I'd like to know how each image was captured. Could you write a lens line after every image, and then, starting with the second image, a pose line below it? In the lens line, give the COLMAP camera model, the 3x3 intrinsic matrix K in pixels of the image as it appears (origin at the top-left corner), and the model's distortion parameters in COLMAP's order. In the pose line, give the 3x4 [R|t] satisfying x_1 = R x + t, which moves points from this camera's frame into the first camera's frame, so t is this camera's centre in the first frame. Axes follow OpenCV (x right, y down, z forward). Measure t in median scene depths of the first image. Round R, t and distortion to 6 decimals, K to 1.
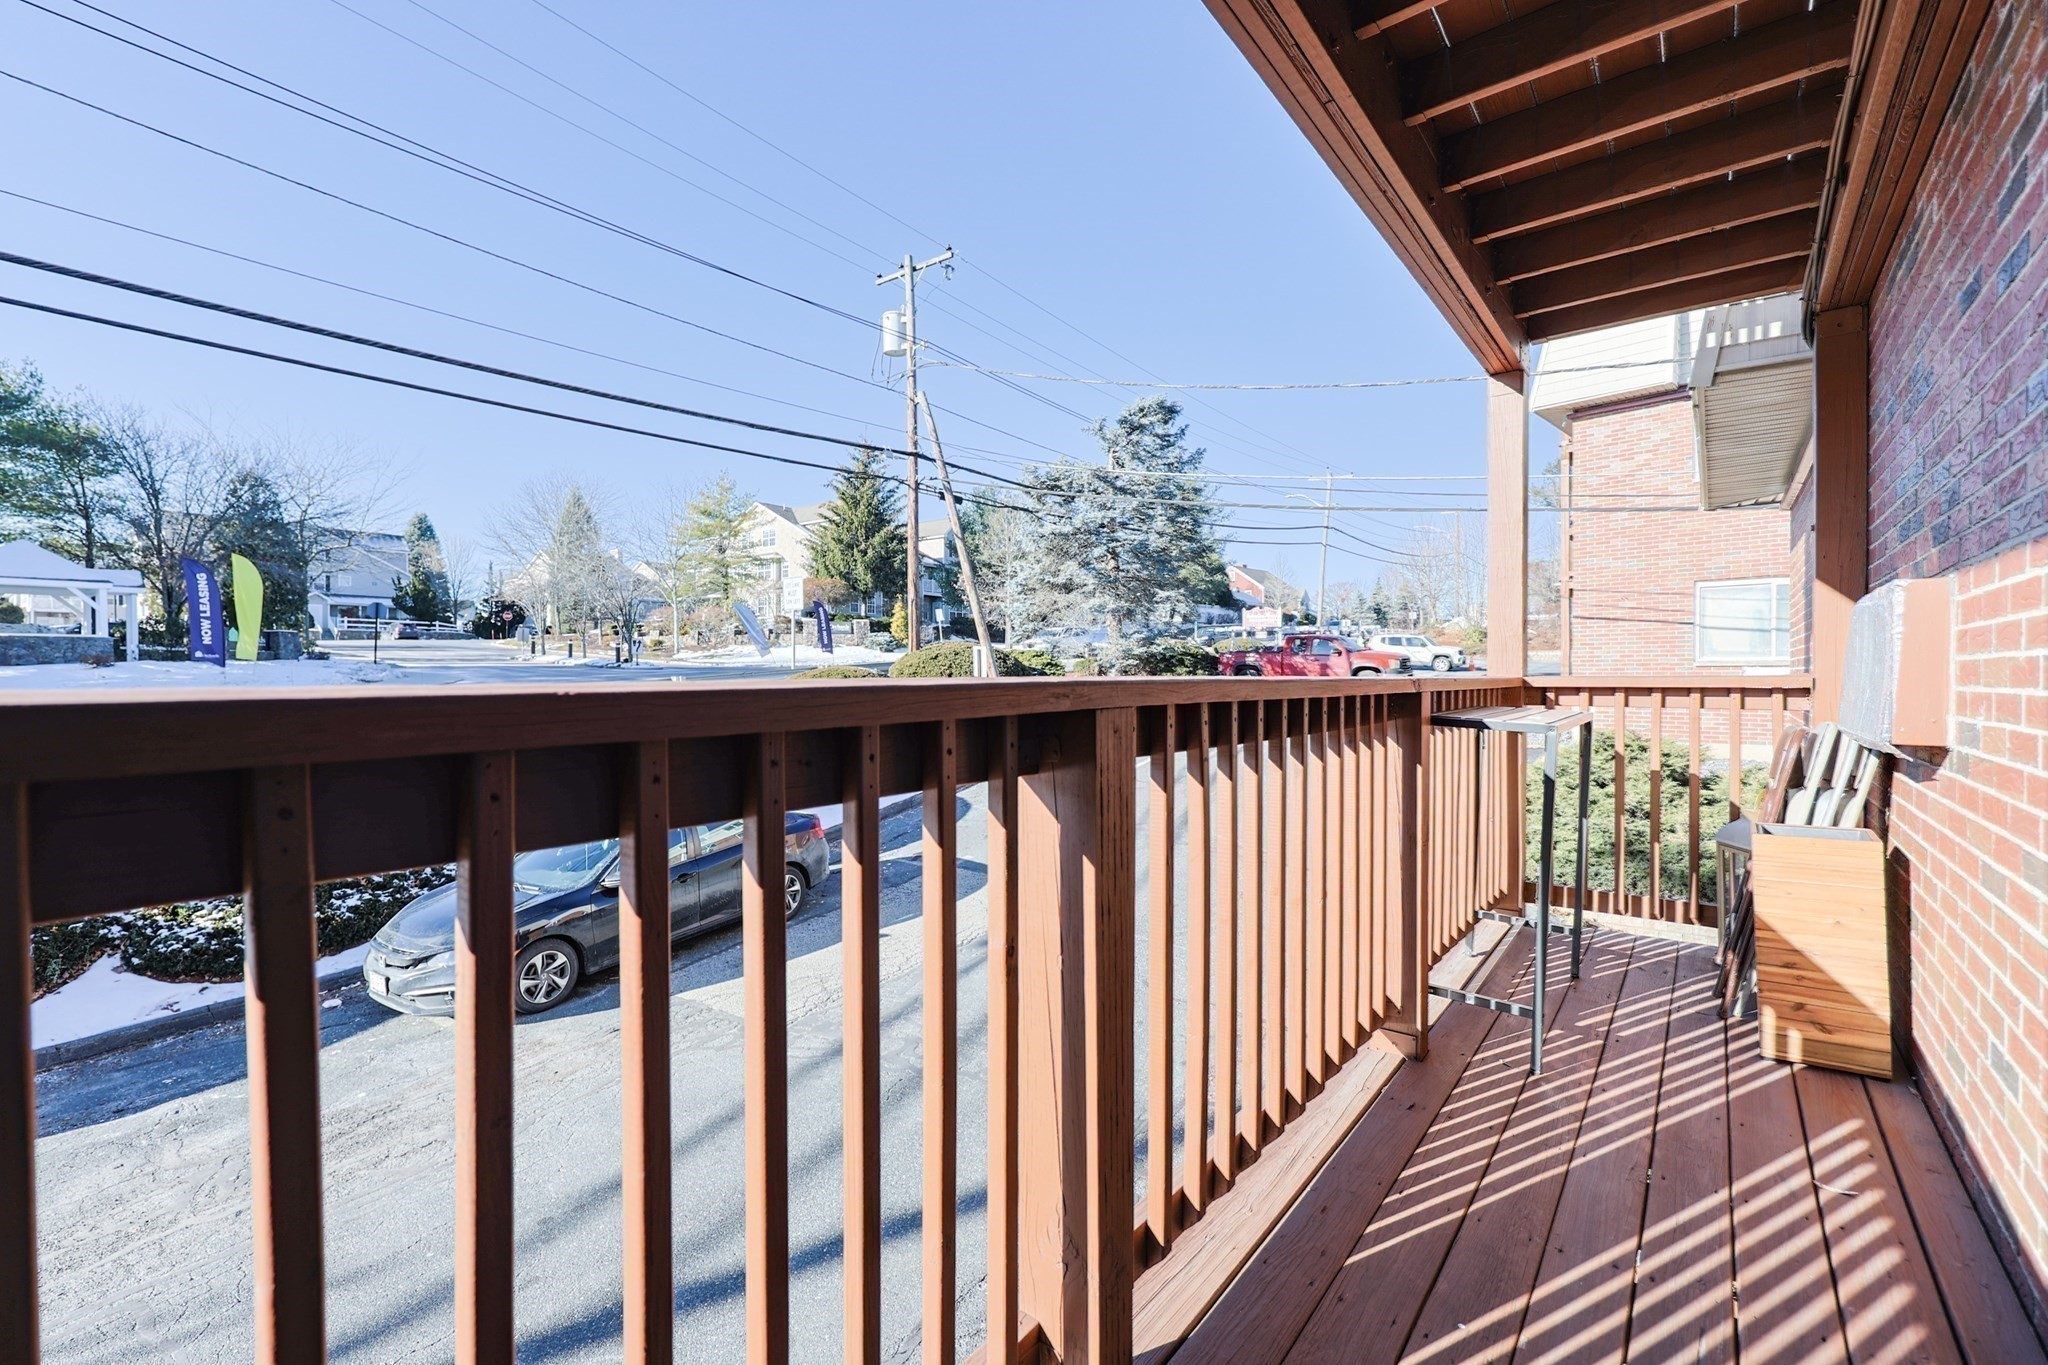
lens RADIAL K [[876.4, 0, 1021.6], [0, 876.4, 677.1], [0, 0, 1]] dist [0.000583, -0.000111]
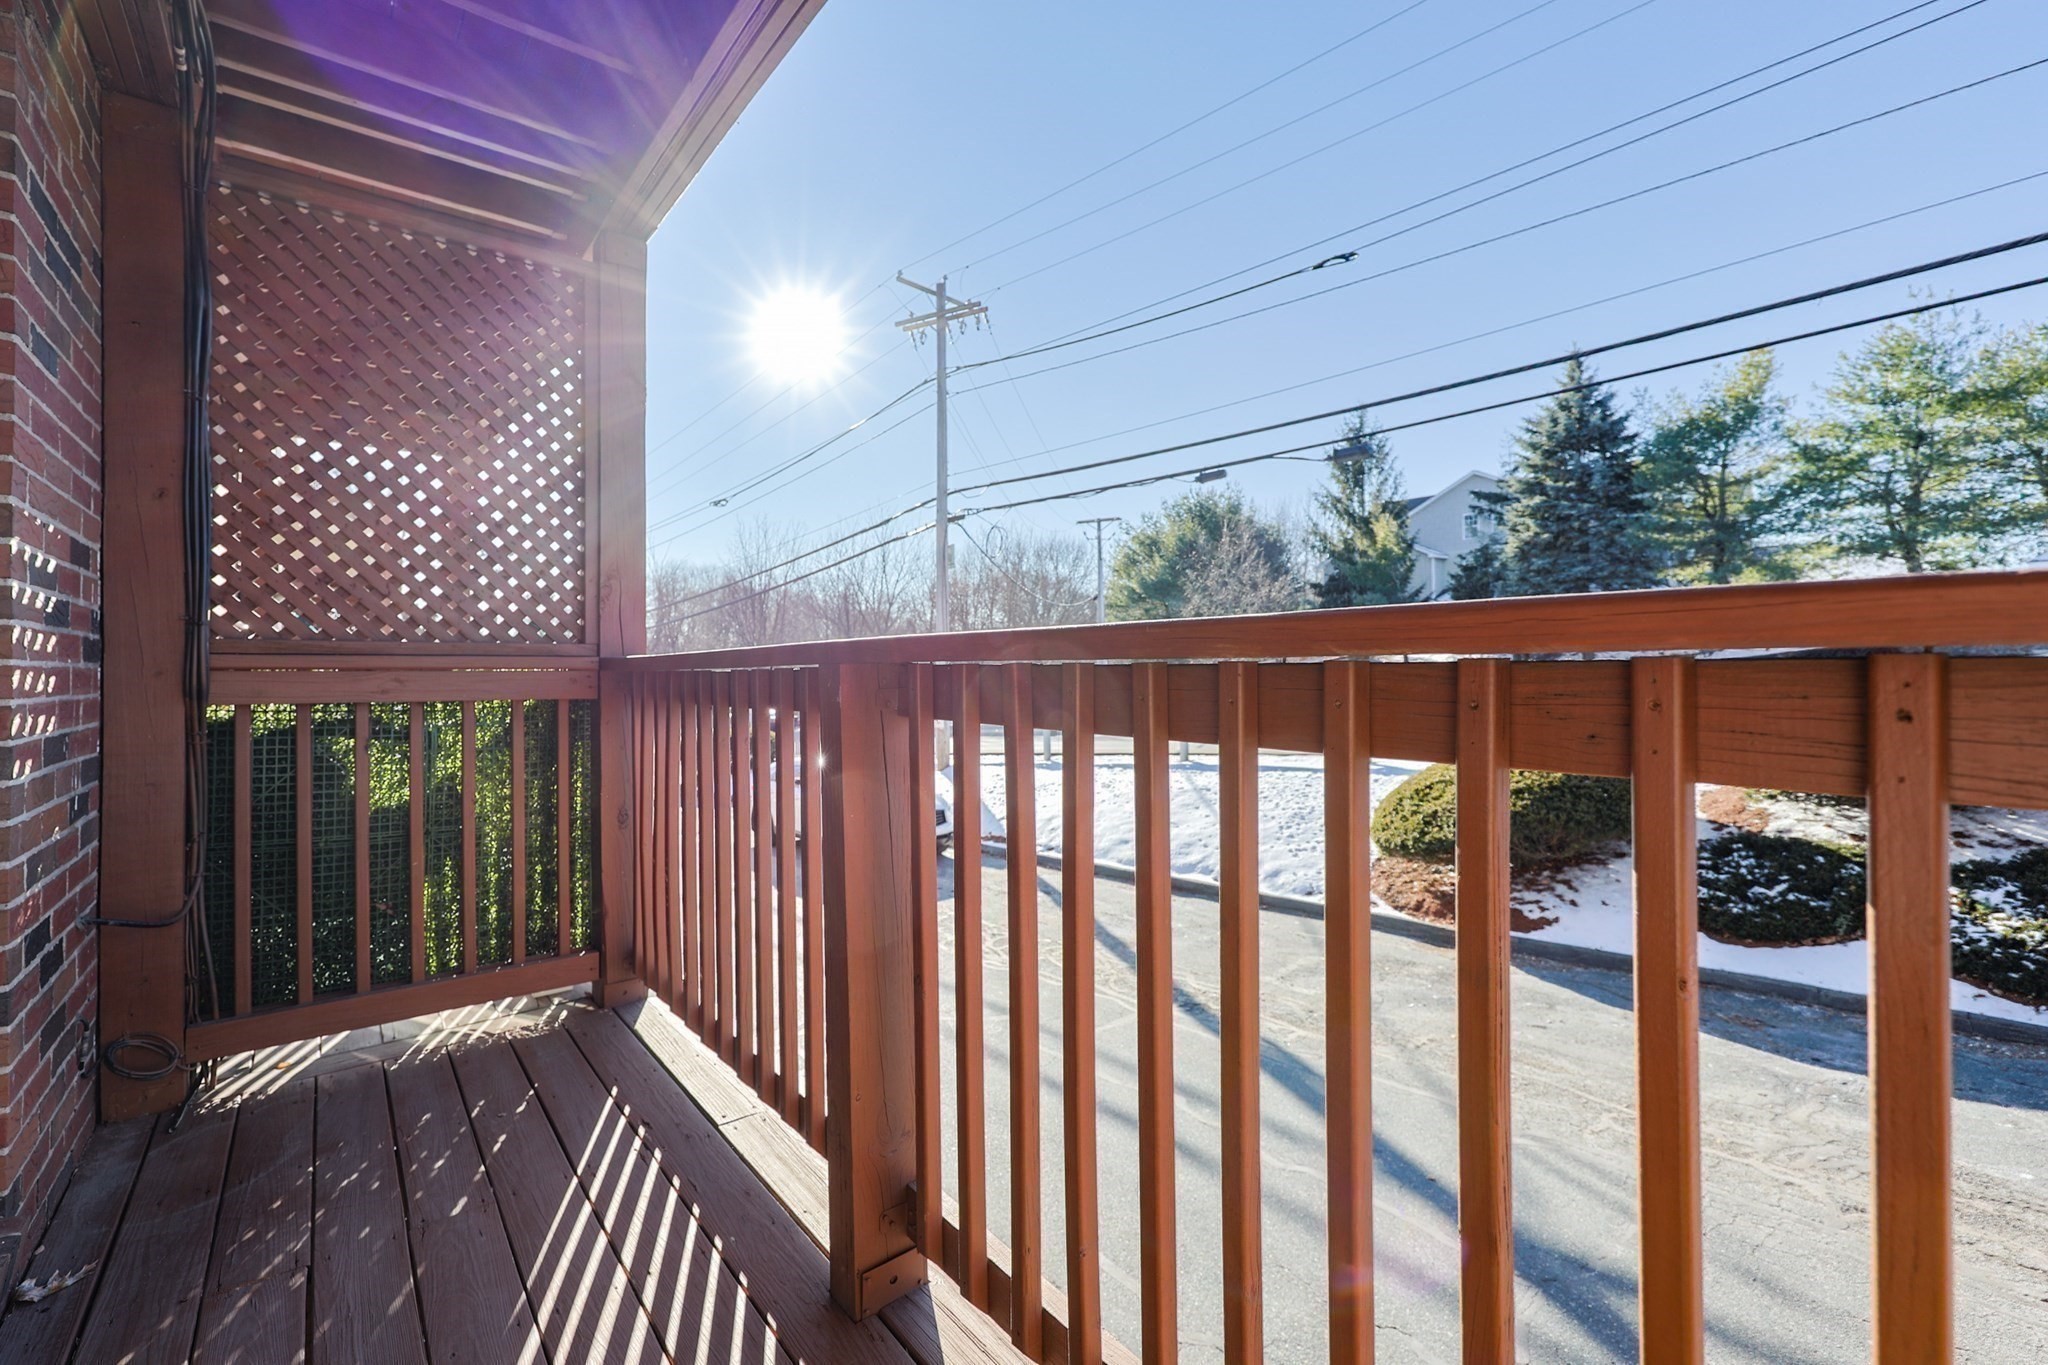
lens RADIAL K [[876.4, 0, 1021.6], [0, 876.4, 677.1], [0, 0, 1]] dist [0.000583, -0.000111]
pose [[-0.222377, 0.012020, -0.974887, 0.230154], [0.006529, 0.999920, 0.010839, 0.007851], [0.974939, -0.003955, -0.222438, 0.292175]]
